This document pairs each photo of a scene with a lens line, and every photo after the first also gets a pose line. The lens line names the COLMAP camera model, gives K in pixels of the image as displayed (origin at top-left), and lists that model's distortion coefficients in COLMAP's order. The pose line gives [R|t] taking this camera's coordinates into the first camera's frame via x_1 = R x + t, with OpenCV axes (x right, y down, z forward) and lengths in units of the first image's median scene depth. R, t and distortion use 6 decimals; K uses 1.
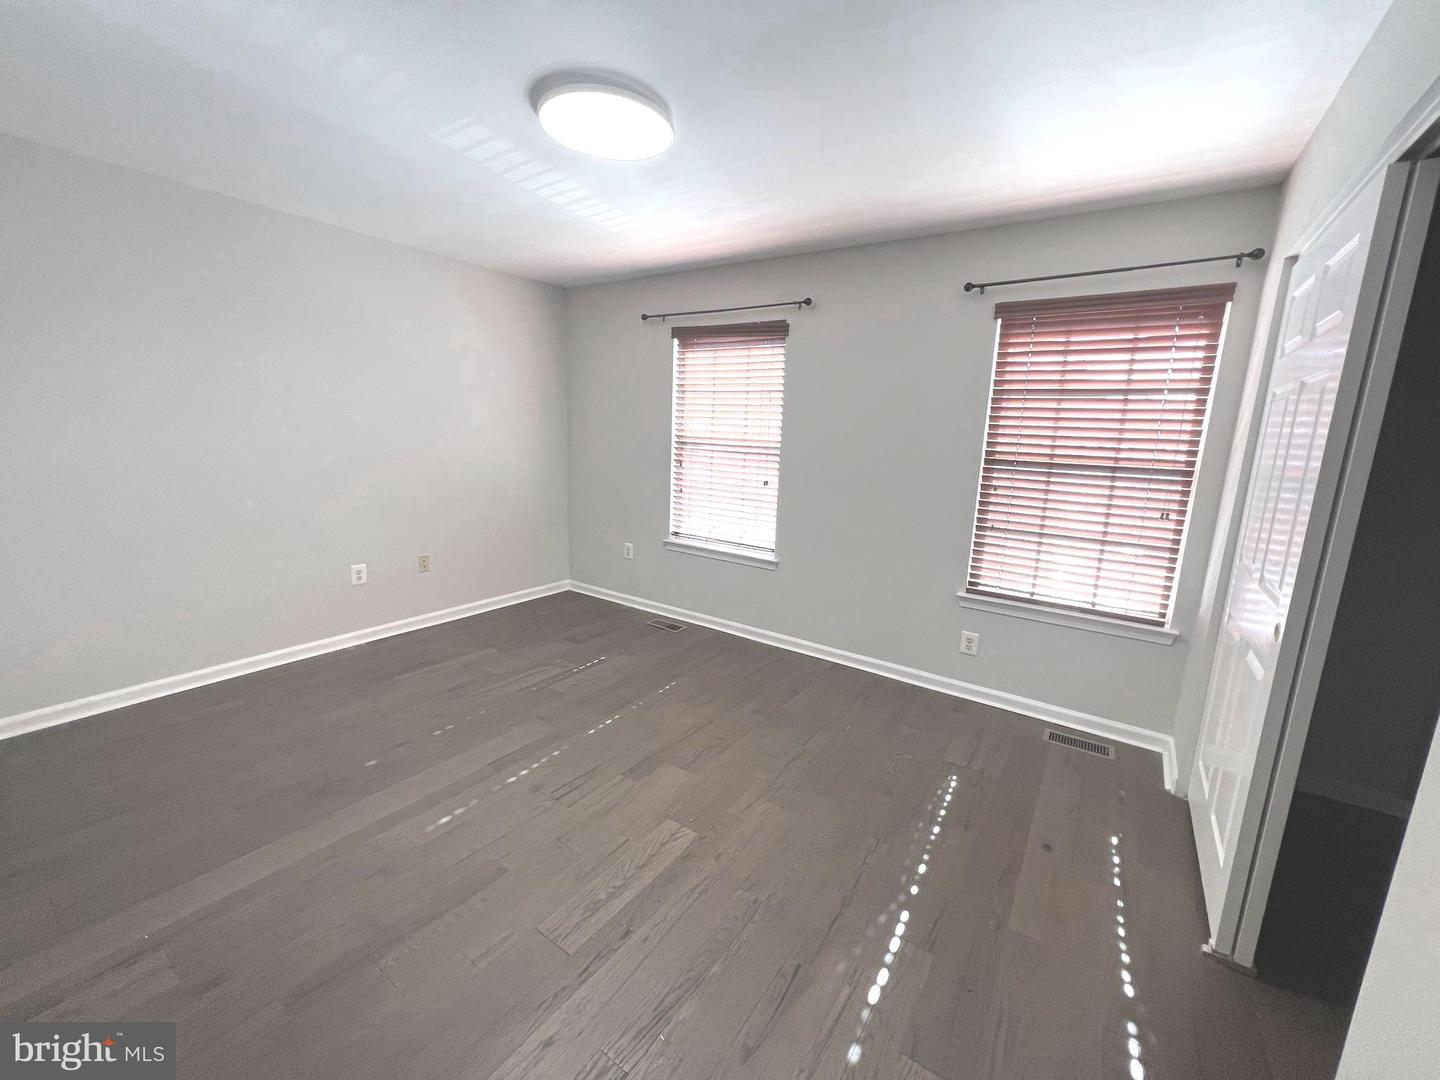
lens RADIAL K [[579.6, 0, 720.0], [0, 579.6, 540.0], [0, 0, 1]] dist [-0.000150, 0.000151]
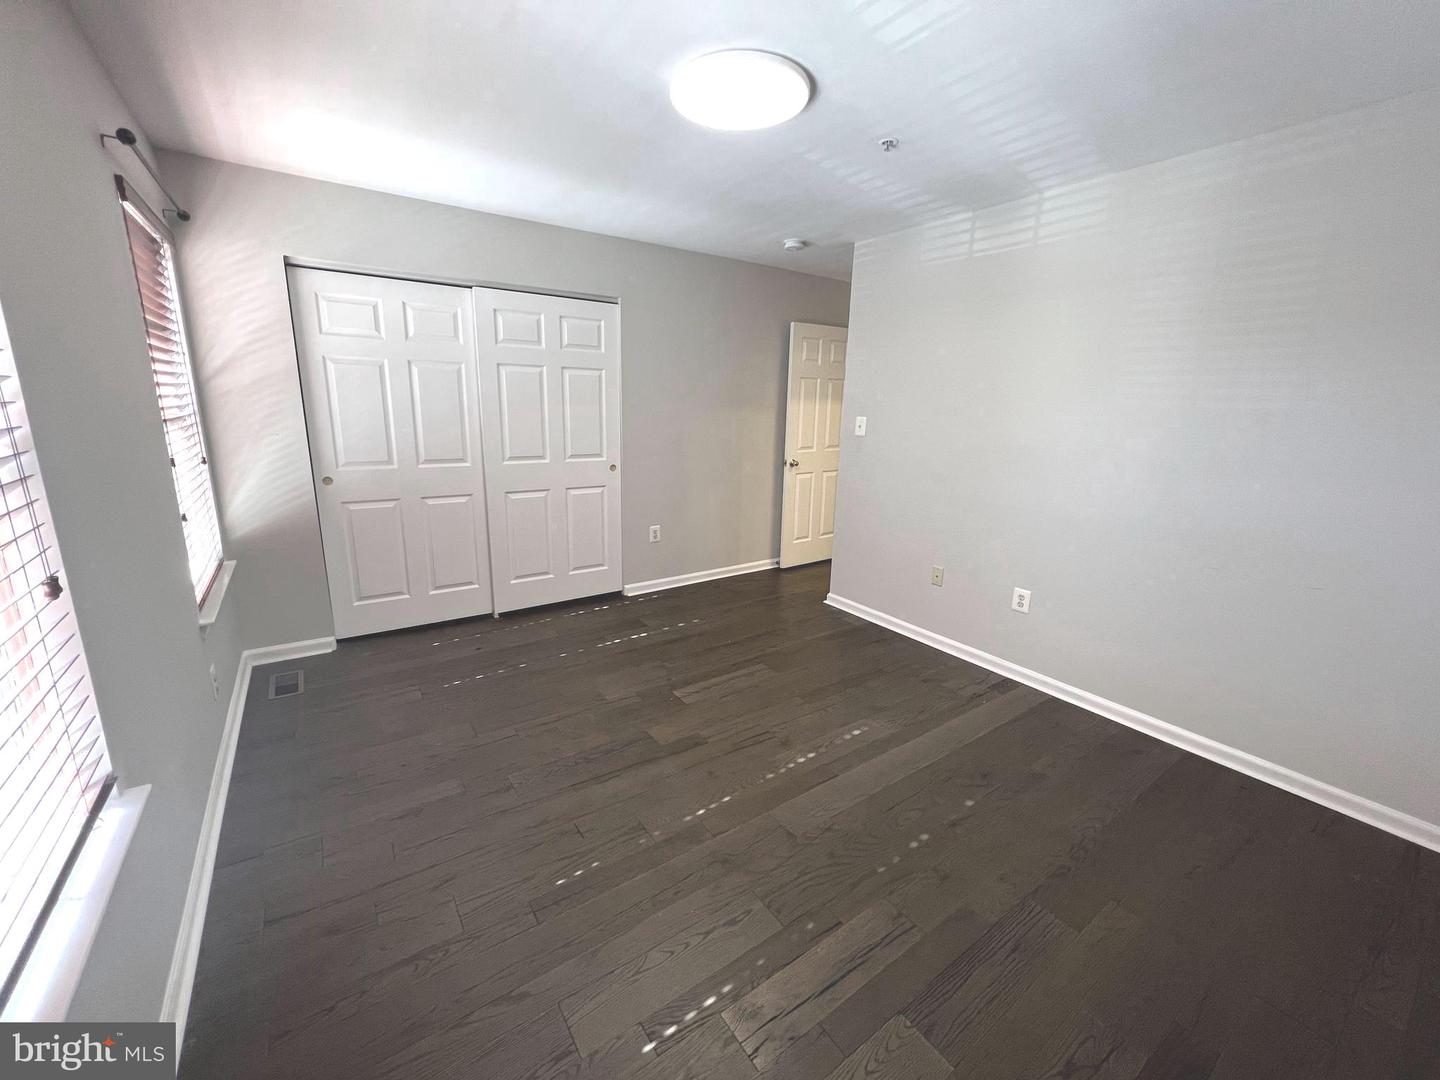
lens RADIAL K [[579.6, 0, 720.0], [0, 579.6, 540.0], [0, 0, 1]] dist [-0.000150, 0.000151]
pose [[-0.935572, -0.136308, 0.325770, -0.428320], [0.009772, 0.912155, 0.409729, -0.314794], [-0.353002, 0.386514, -0.852054, 1.554838]]
